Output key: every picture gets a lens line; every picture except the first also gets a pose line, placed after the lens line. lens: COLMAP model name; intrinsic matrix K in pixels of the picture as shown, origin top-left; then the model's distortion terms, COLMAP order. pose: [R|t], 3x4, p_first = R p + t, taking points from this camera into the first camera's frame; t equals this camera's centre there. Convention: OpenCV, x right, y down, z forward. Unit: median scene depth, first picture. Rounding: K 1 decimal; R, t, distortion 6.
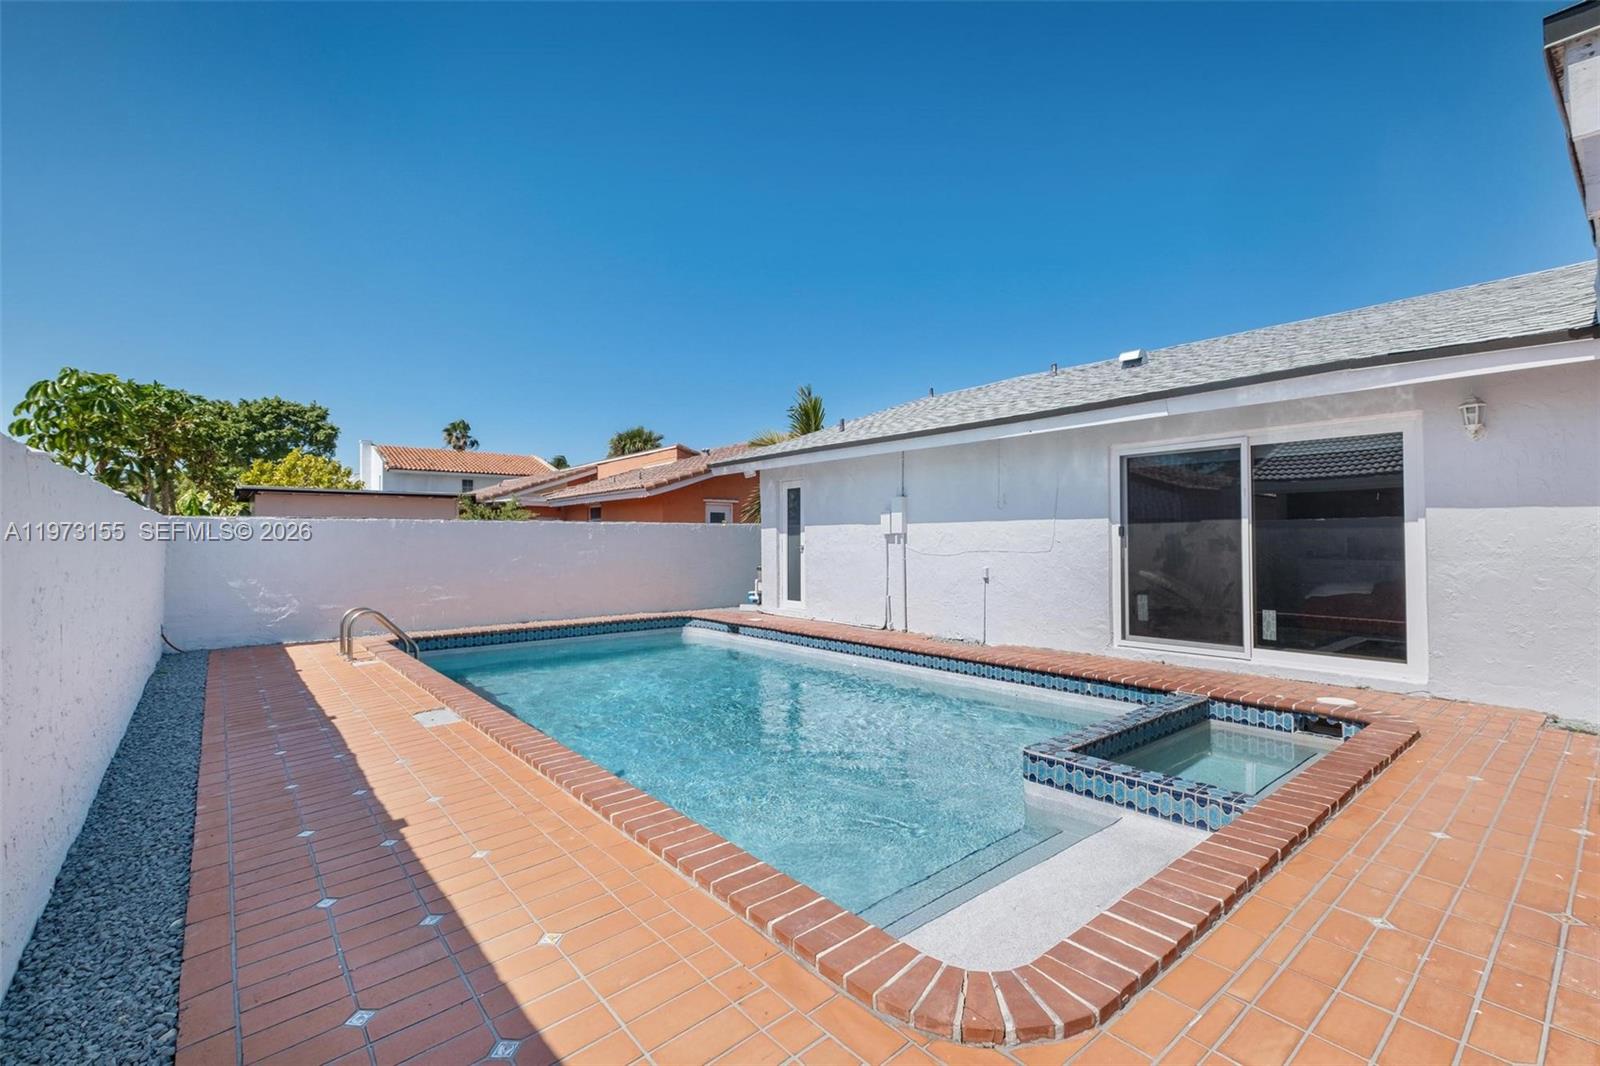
lens RADIAL K [[684.3, 0, 800.0], [0, 684.3, 533.0], [0, 0, 1]] dist [0.000038, 0.000002]
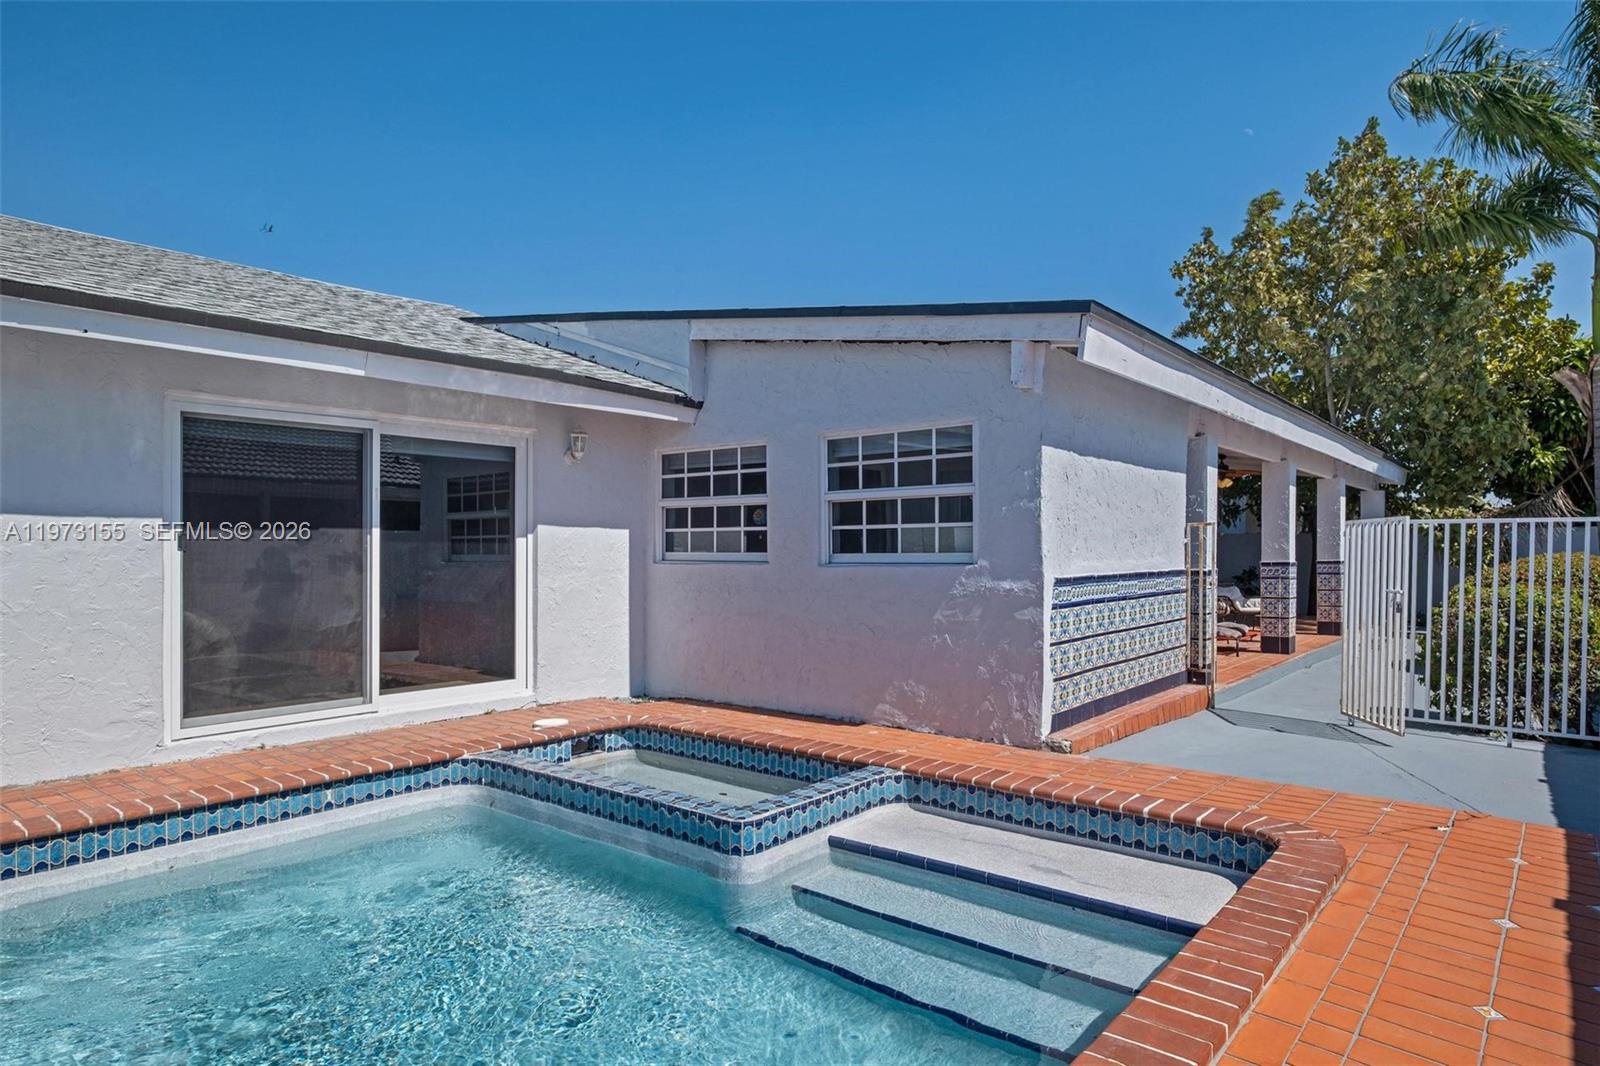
lens RADIAL K [[949.5, 0, 802.5], [0, 949.5, 569.7], [0, 0, 1]] dist [0.001621, -0.000166]
pose [[-0.187397, -0.014447, 0.982178, -0.483475], [-0.005279, 0.999892, 0.013700, 0.008433], [-0.982270, -0.002618, -0.187453, 0.732164]]
